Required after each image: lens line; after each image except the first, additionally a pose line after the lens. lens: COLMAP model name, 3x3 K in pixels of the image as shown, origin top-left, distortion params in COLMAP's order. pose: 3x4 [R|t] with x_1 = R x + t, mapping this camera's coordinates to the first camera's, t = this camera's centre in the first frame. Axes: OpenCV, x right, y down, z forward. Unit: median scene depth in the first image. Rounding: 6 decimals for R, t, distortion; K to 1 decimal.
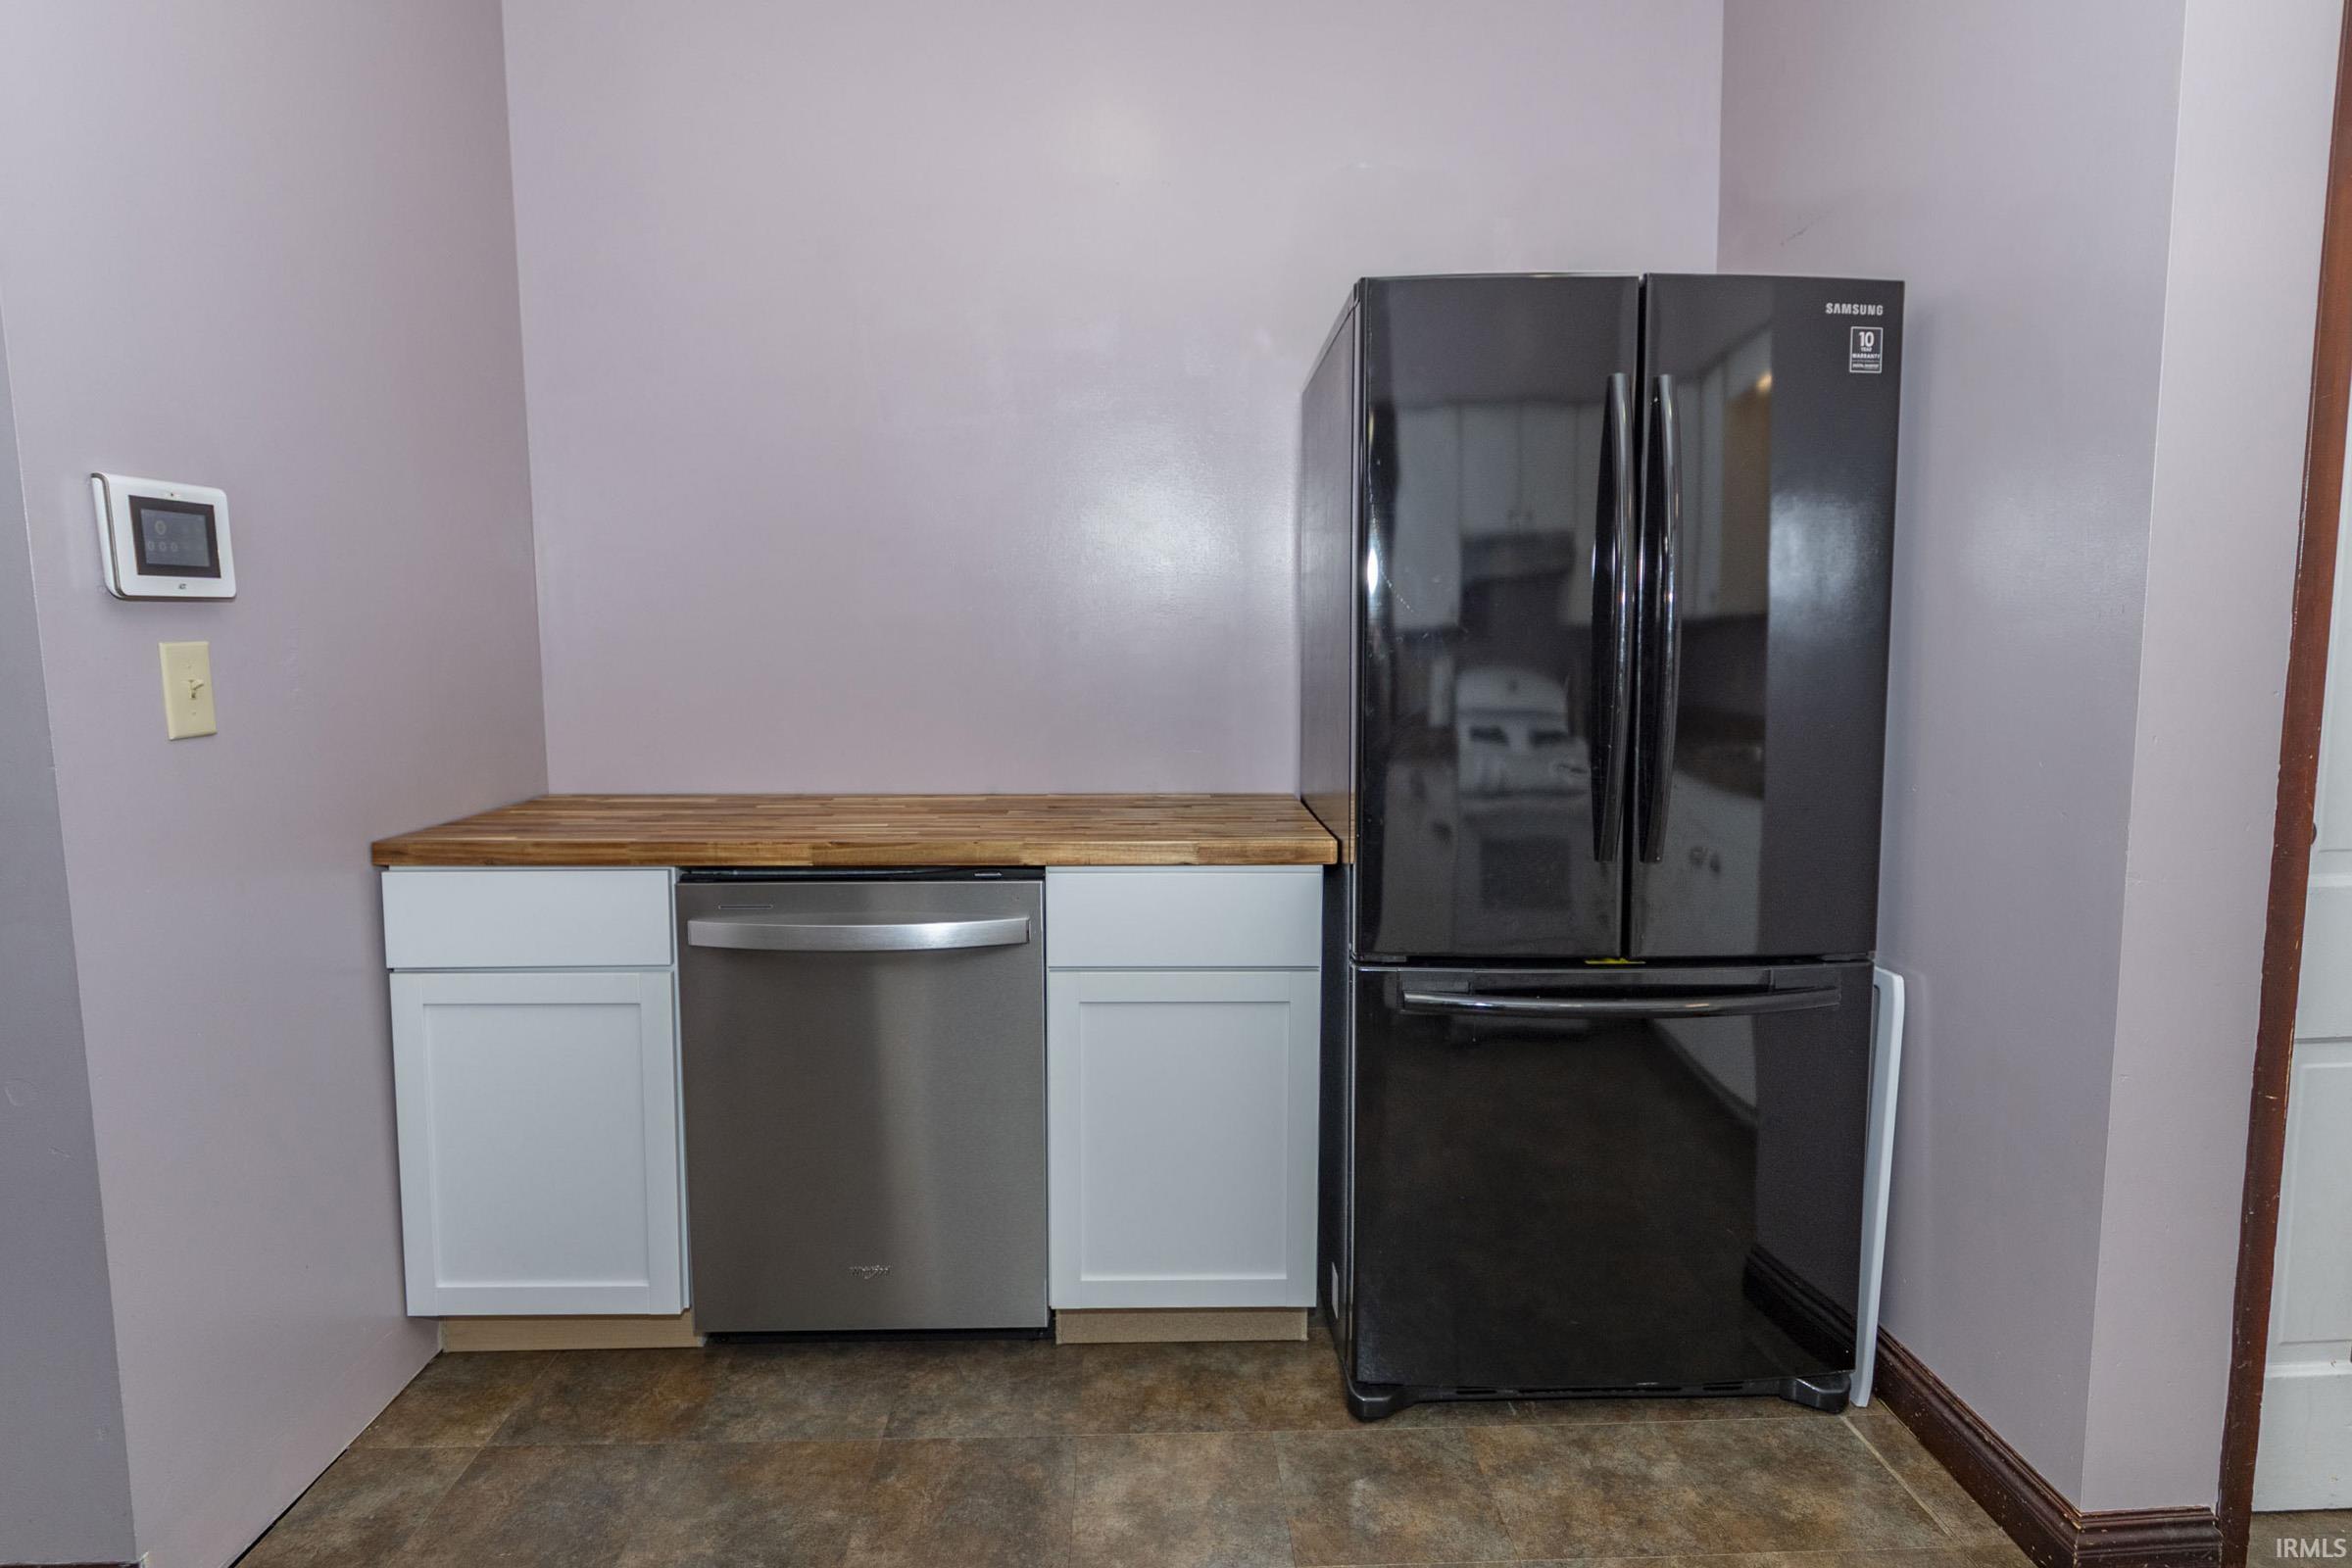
lens RADIAL K [[1300.8, 0, 1180.9], [0, 1300.8, 761.5], [0, 0, 1]] dist [-0.001614, -0.004331]
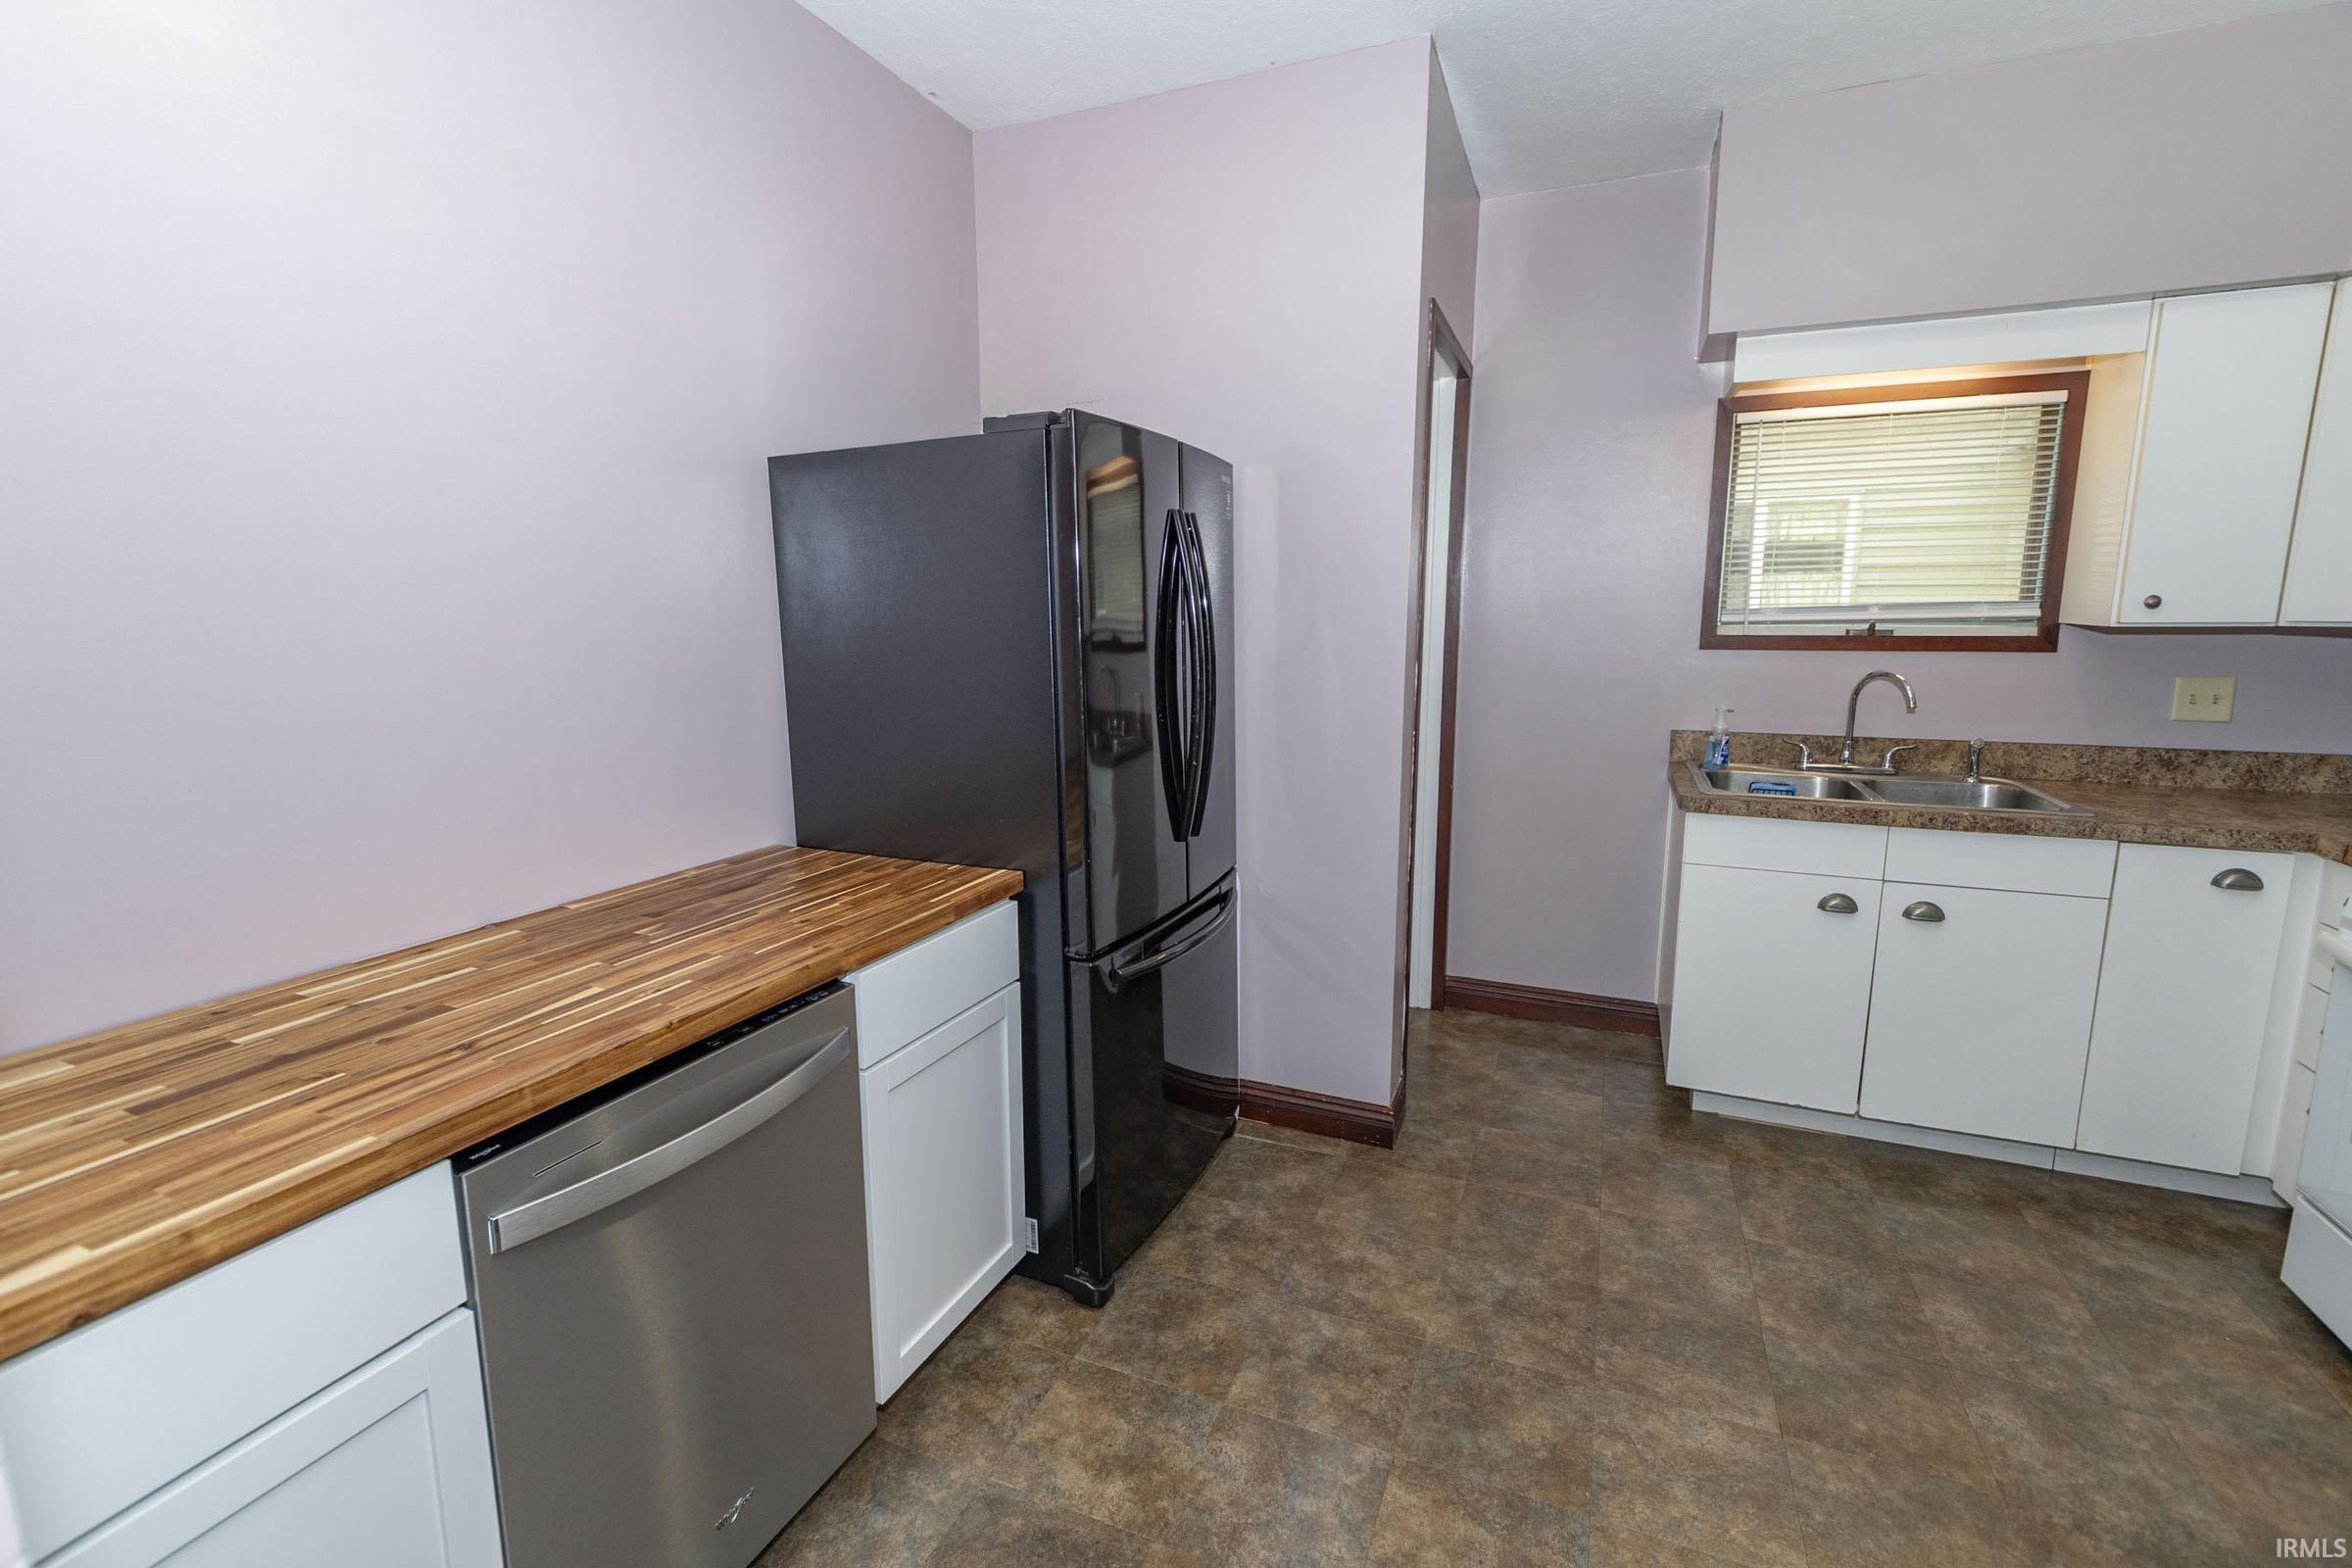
lens RADIAL K [[1043.3, 0, 1156.1], [0, 1043.3, 769.4], [0, 0, 1]] dist [-0.002524, -0.000276]
pose [[0.433890, -0.142138, 0.889683, -0.674391], [0.098003, 0.989064, 0.110220, -0.126758], [-0.895620, 0.039369, 0.443075, 0.468143]]
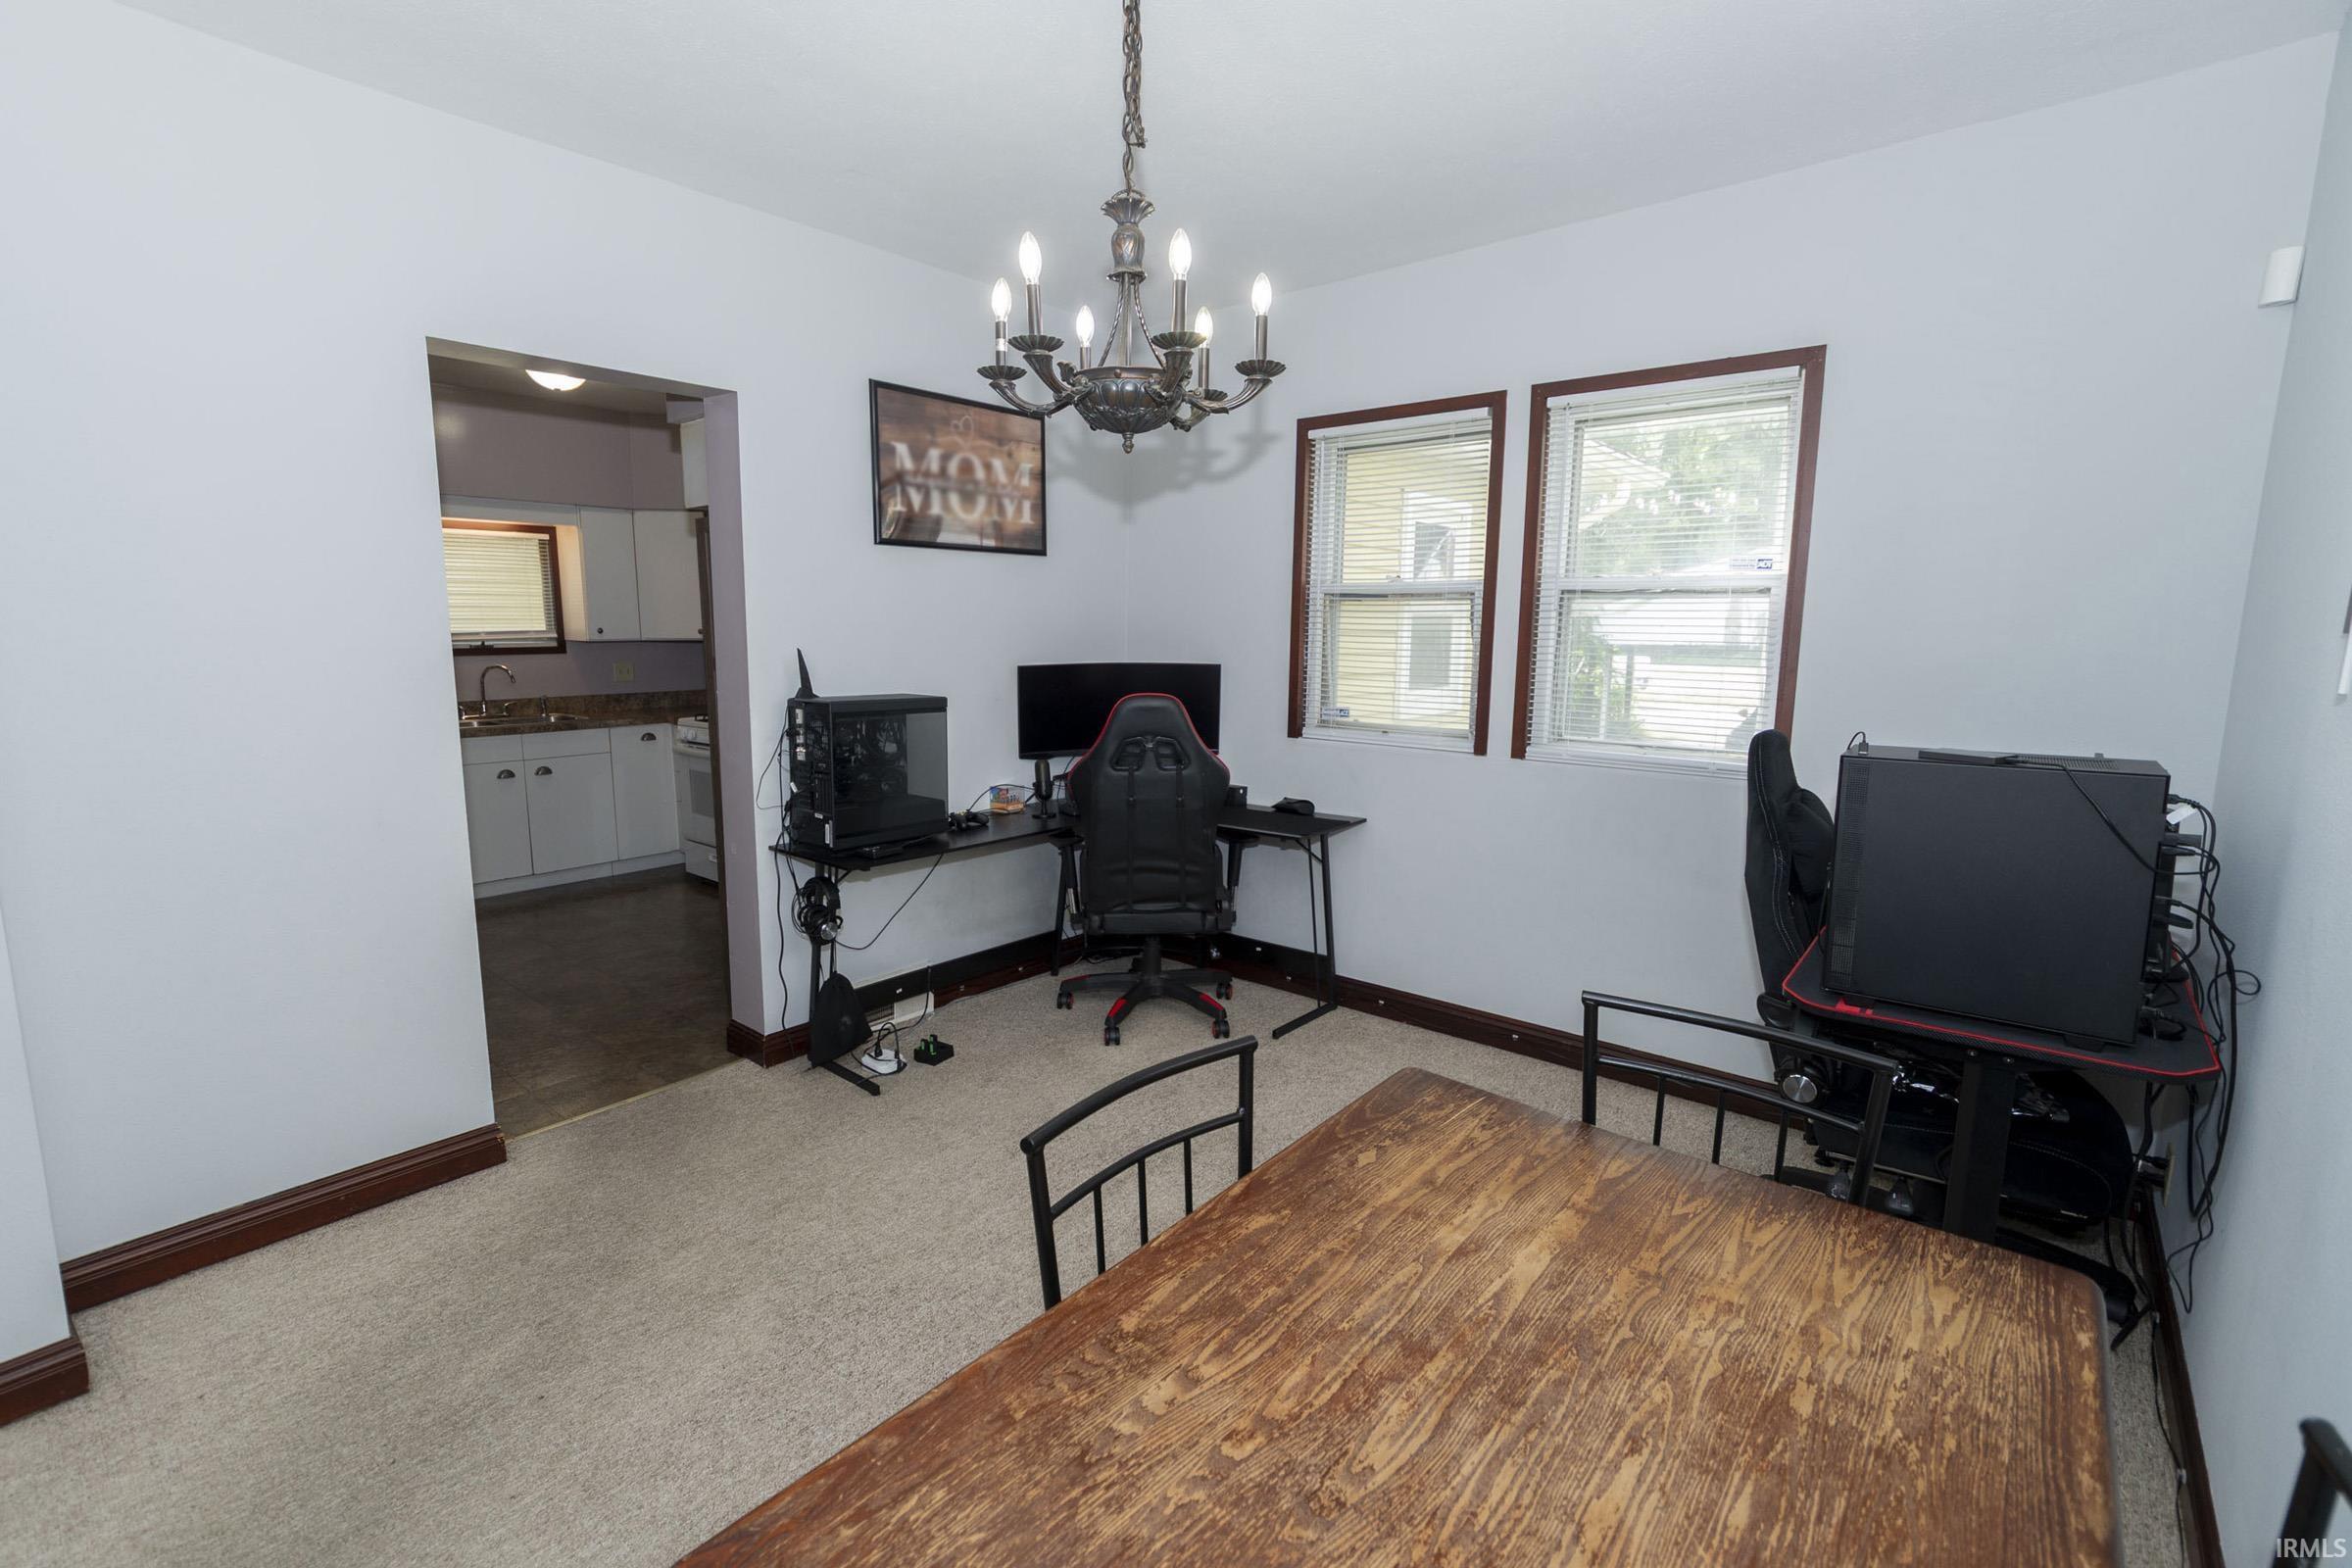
lens RADIAL K [[1033.6, 0, 1159.0], [0, 1033.6, 767.9], [0, 0, 1]] dist [-0.001195, 0.000116]
pose [[-0.732777, -0.088645, 0.674670, -2.202297], [0.073008, 0.975513, 0.207469, -0.183804], [-0.676541, 0.201285, -0.708362, 1.027203]]
